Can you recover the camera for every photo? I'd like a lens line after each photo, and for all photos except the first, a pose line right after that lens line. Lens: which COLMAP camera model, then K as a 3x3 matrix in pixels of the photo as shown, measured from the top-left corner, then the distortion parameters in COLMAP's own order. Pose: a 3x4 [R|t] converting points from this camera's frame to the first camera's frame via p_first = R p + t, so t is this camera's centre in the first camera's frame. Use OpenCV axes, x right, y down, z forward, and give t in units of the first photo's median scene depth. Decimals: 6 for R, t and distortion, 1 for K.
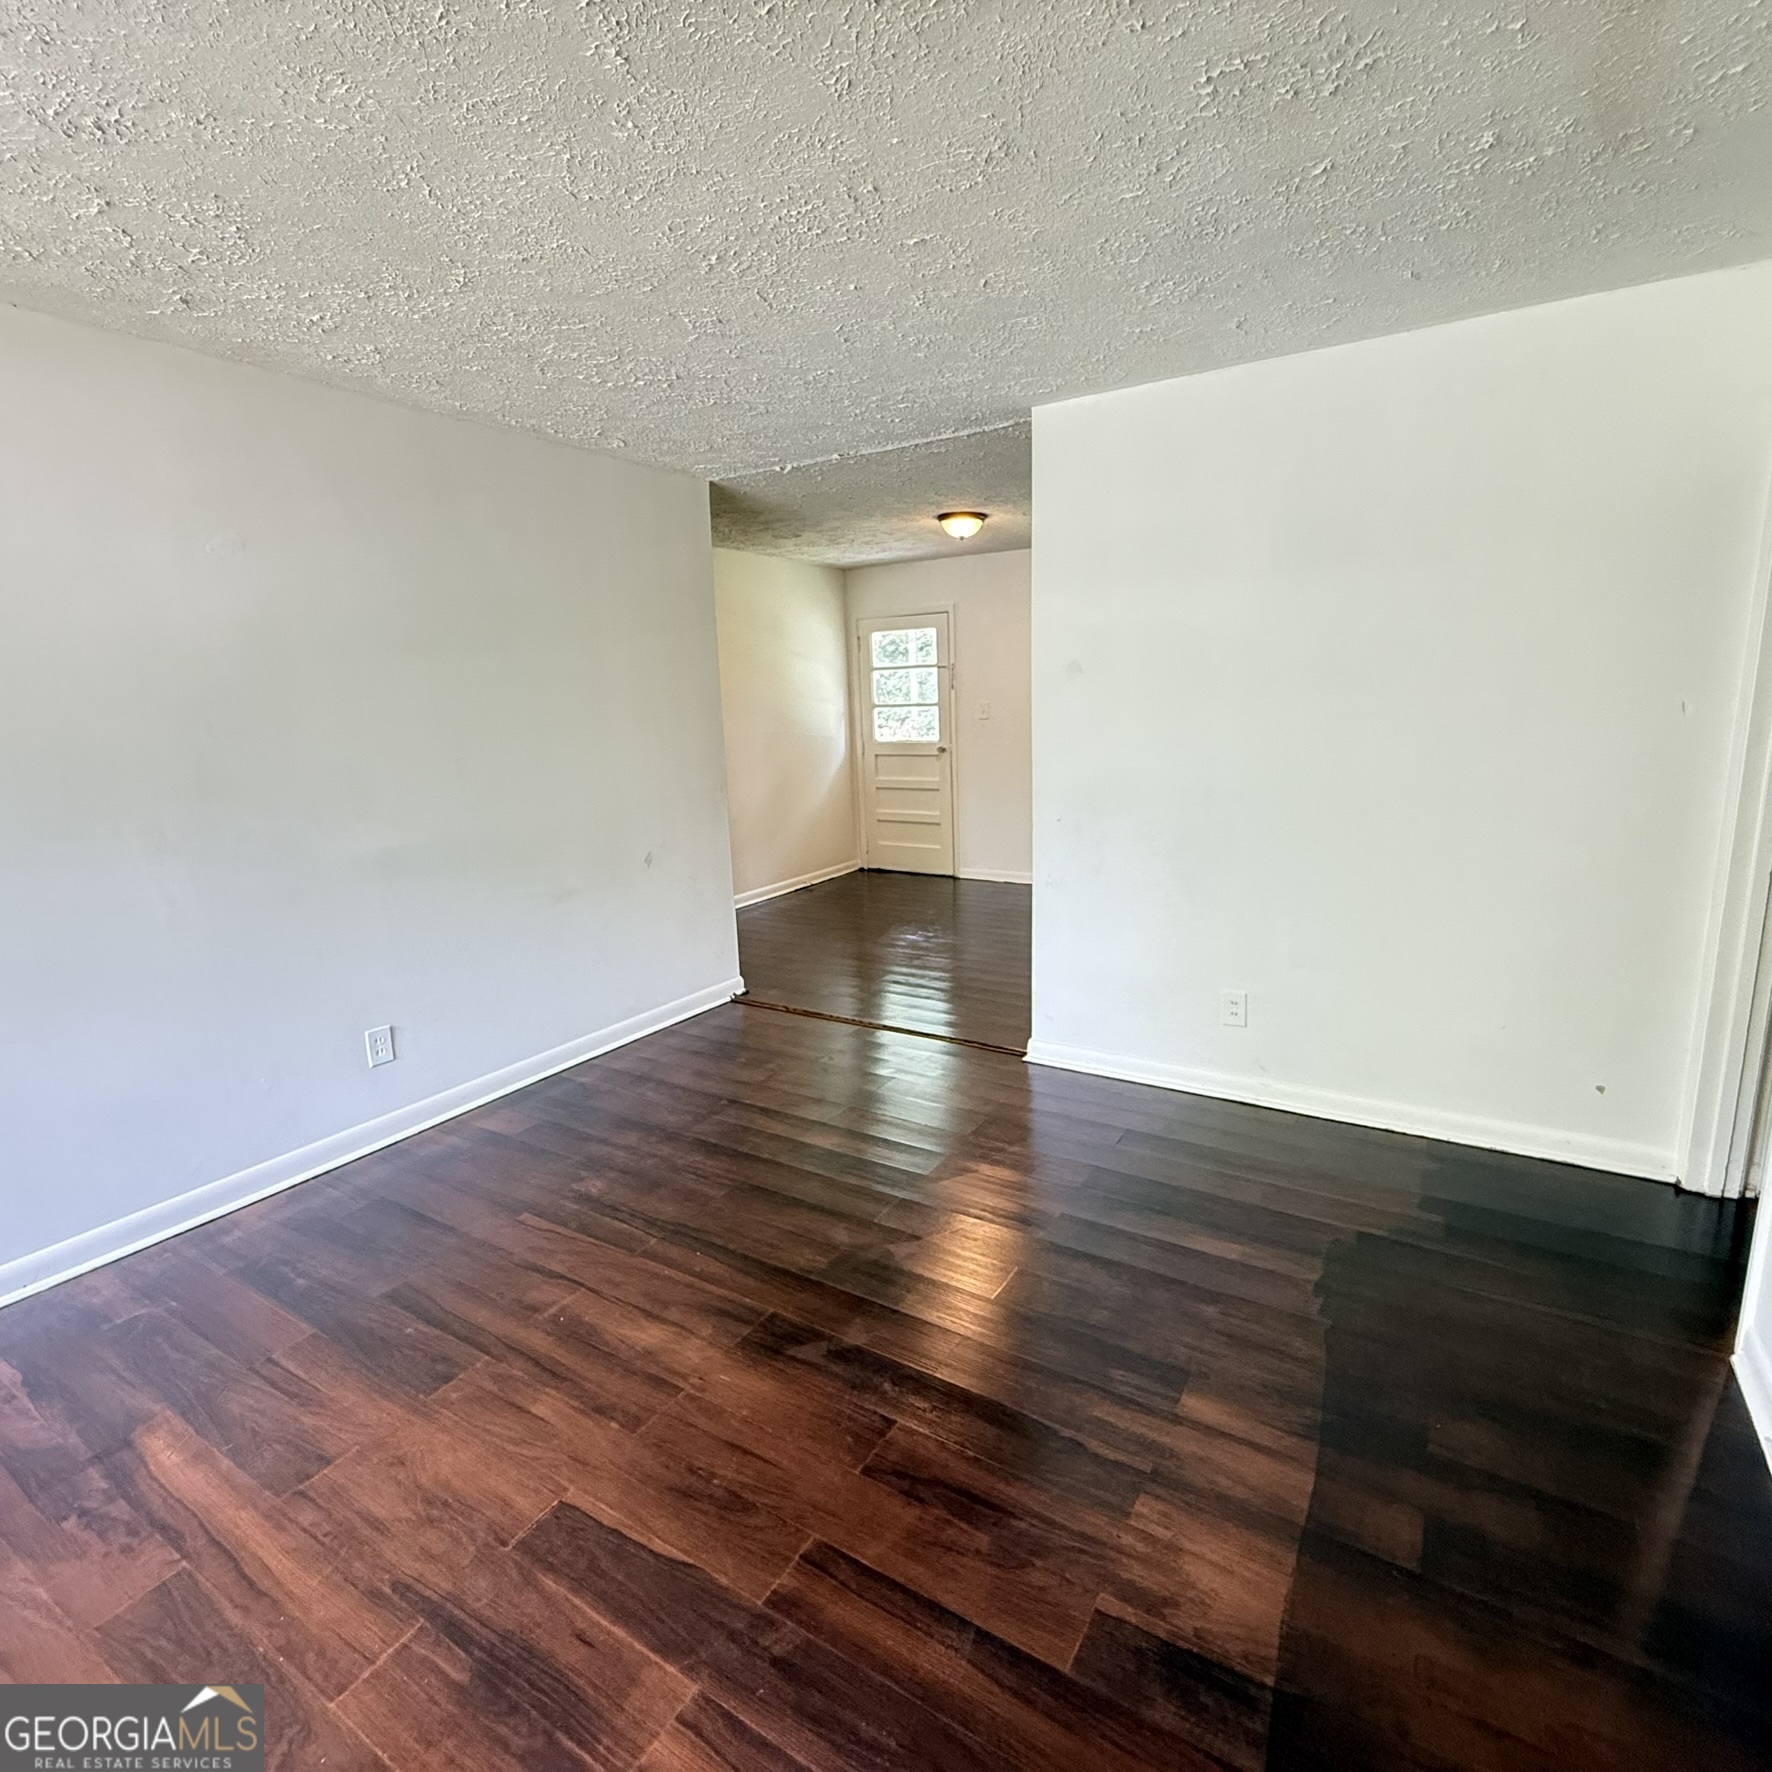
lens RADIAL K [[950.9, 0, 883.4], [0, 950.9, 882.6], [0, 0, 1]] dist [0.004300, -0.001475]
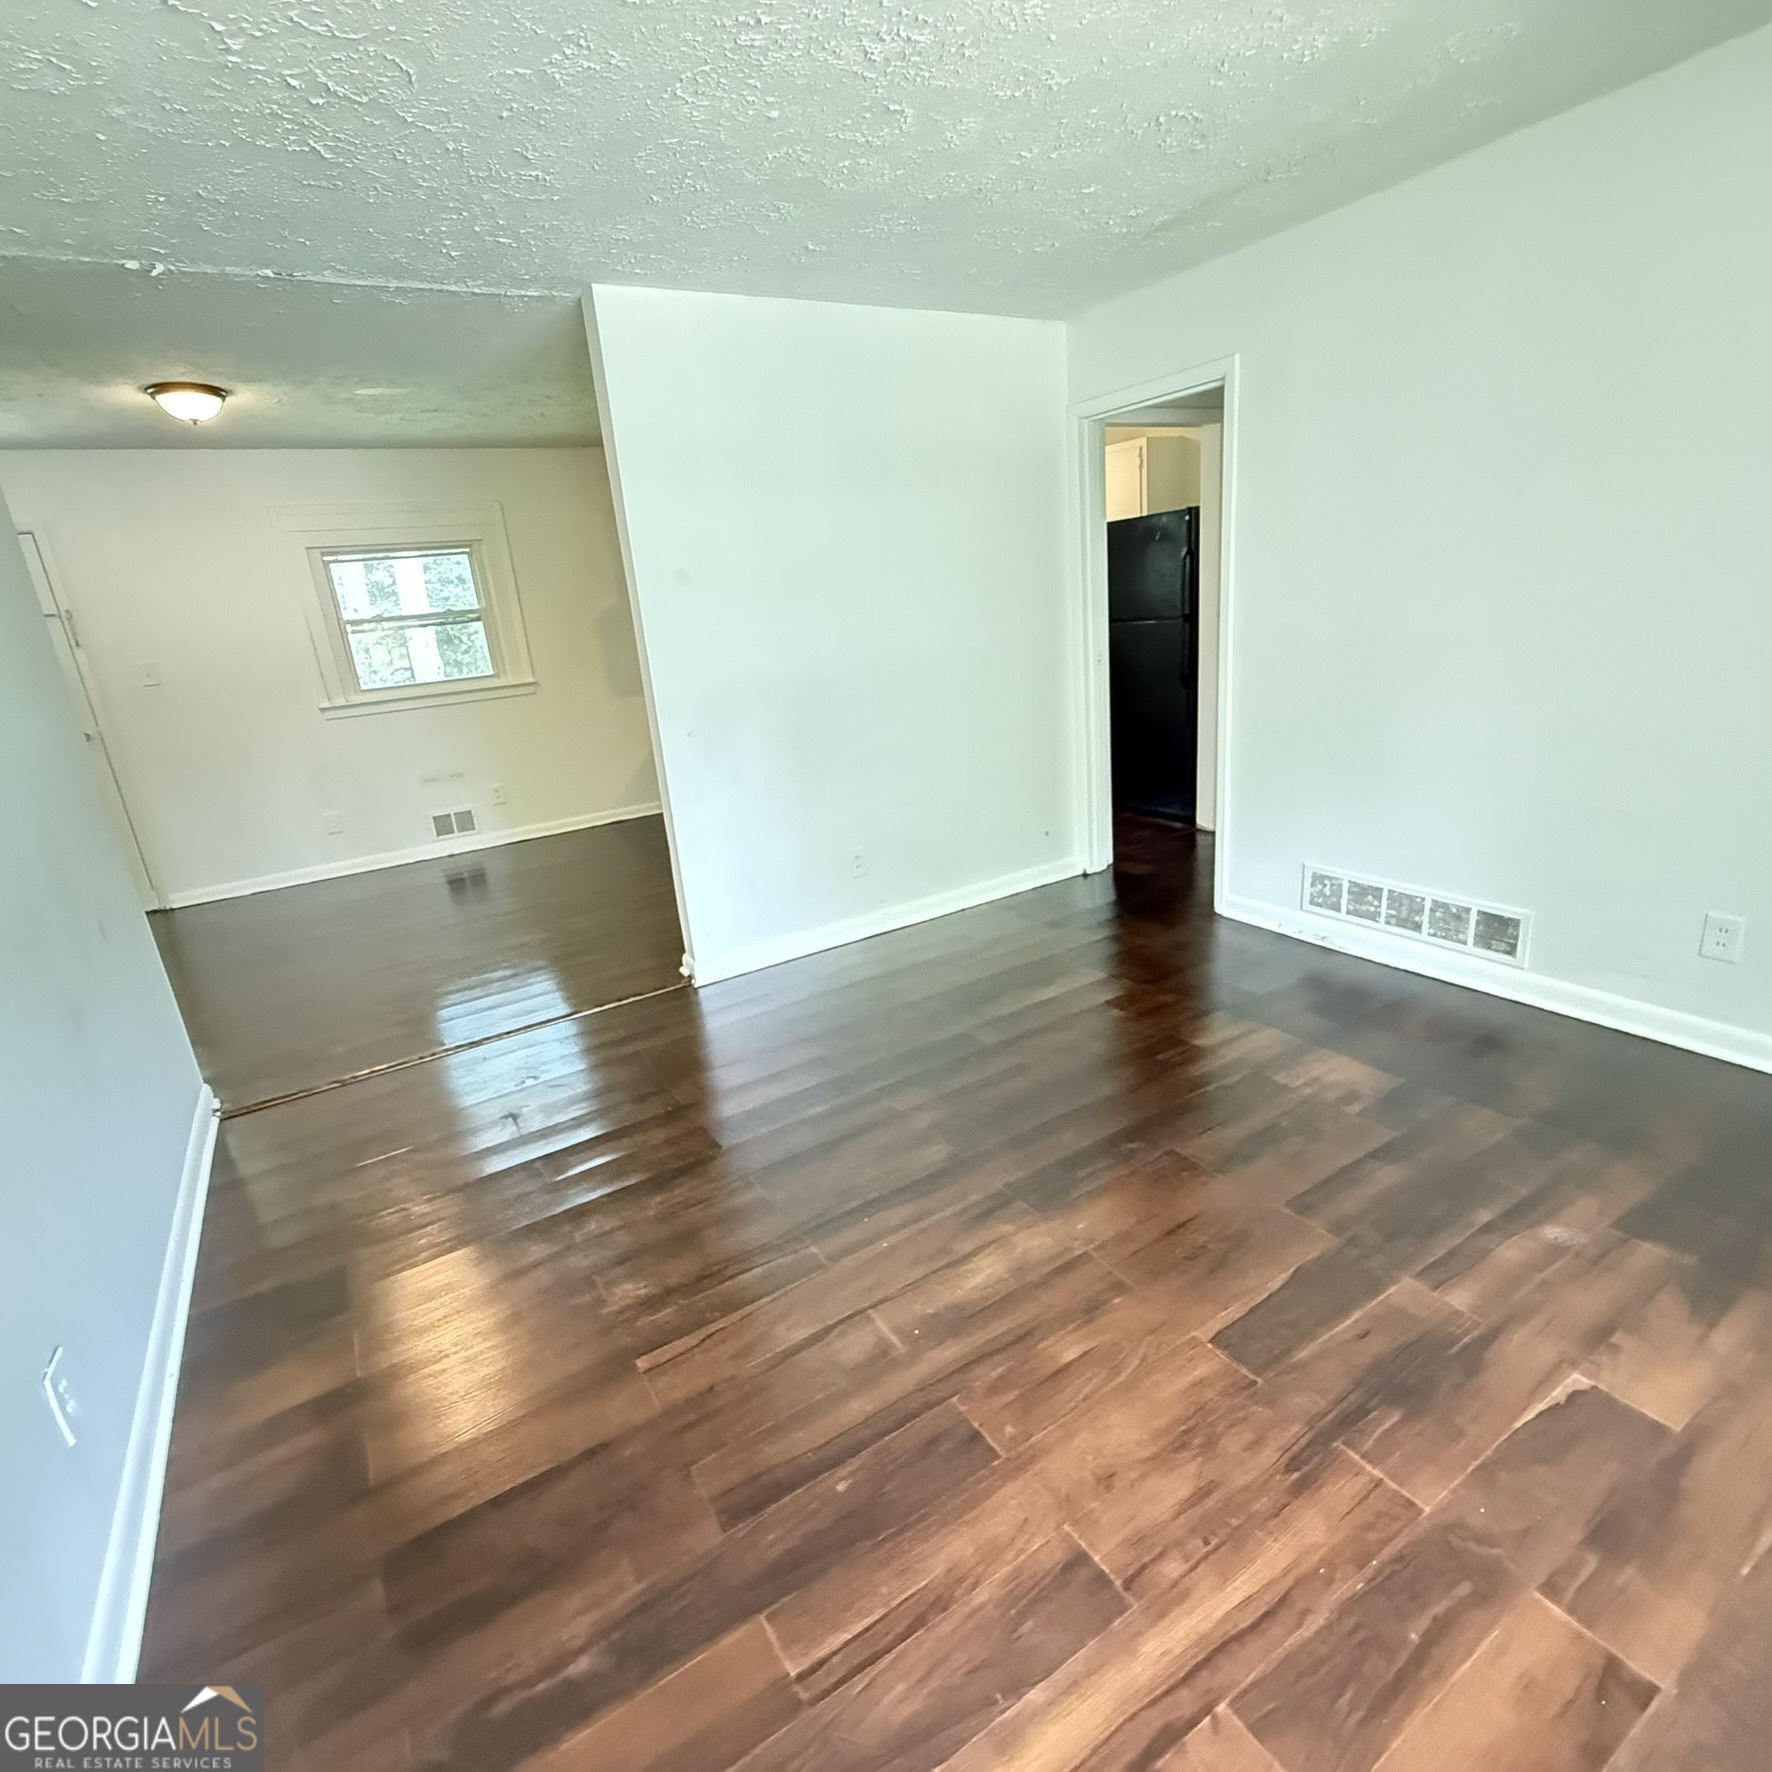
lens RADIAL K [[950.9, 0, 883.4], [0, 950.9, 882.6], [0, 0, 1]] dist [0.004300, -0.001475]
pose [[0.441618, -0.270793, 0.855363, -1.262730], [0.242084, 0.953970, 0.177024, -0.093224], [-0.863927, 0.128893, 0.486844, 0.752452]]
